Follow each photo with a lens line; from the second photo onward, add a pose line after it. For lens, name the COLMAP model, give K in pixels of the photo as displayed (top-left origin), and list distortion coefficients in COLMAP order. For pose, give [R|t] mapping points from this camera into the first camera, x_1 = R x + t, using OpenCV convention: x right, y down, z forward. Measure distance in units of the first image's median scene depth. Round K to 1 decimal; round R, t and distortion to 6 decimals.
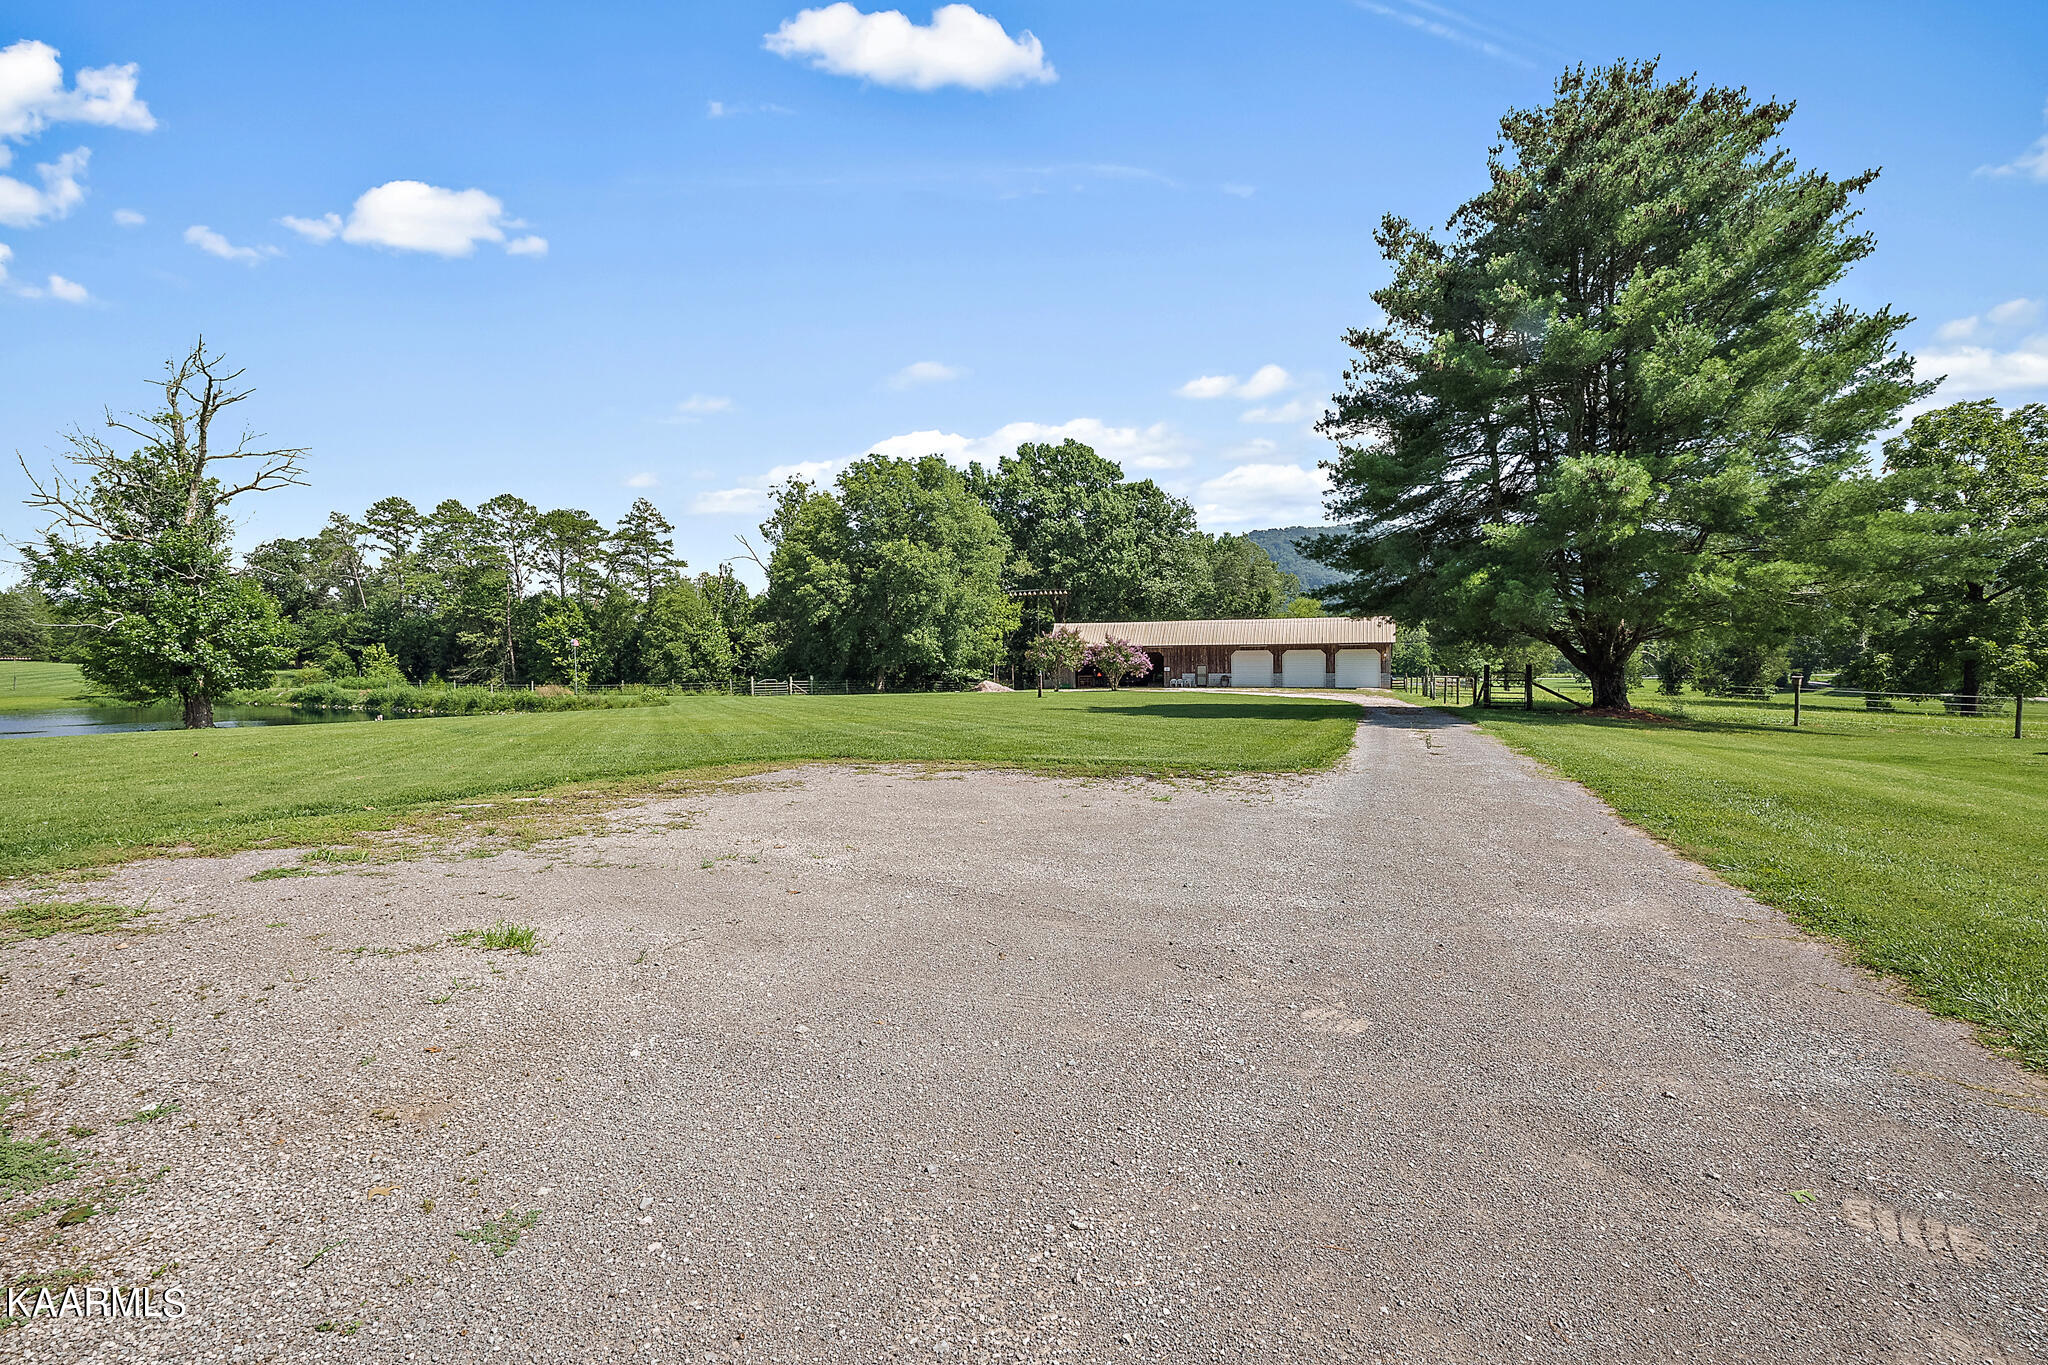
lens RADIAL K [[930.8, 0, 1019.1], [0, 930.8, 656.4], [0, 0, 1]] dist [-0.000828, -0.000494]
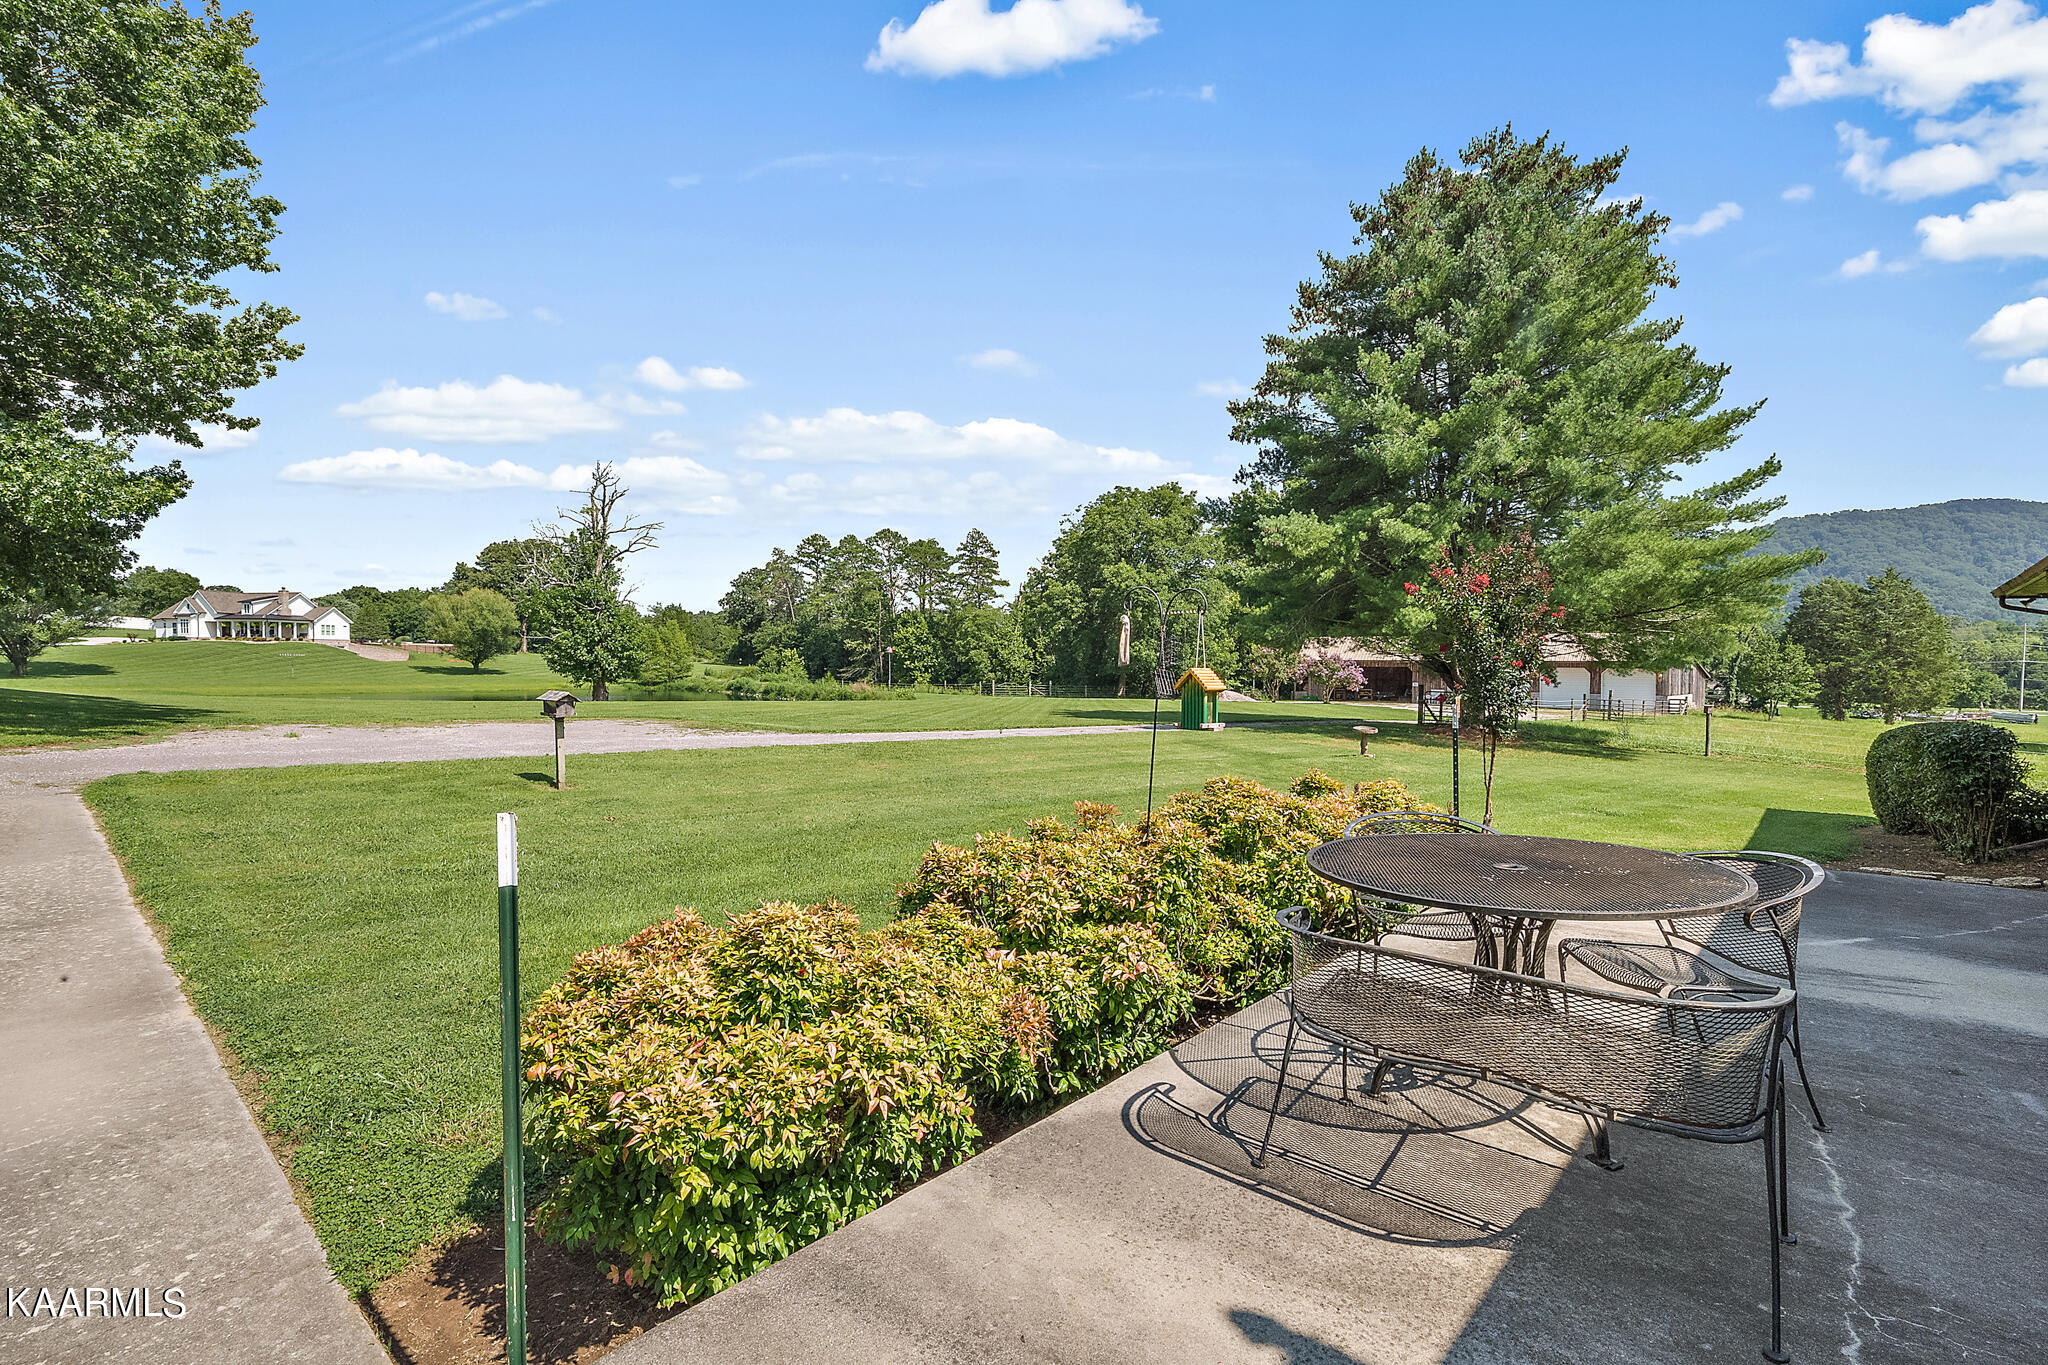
lens RADIAL K [[930.8, 0, 1019.1], [0, 930.8, 656.4], [0, 0, 1]] dist [-0.000828, -0.000494]
pose [[0.905705, 0.015893, -0.423610, 0.158764], [-0.019709, 0.999795, -0.004630, -0.002319], [0.423450, 0.012542, 0.905833, -0.054285]]
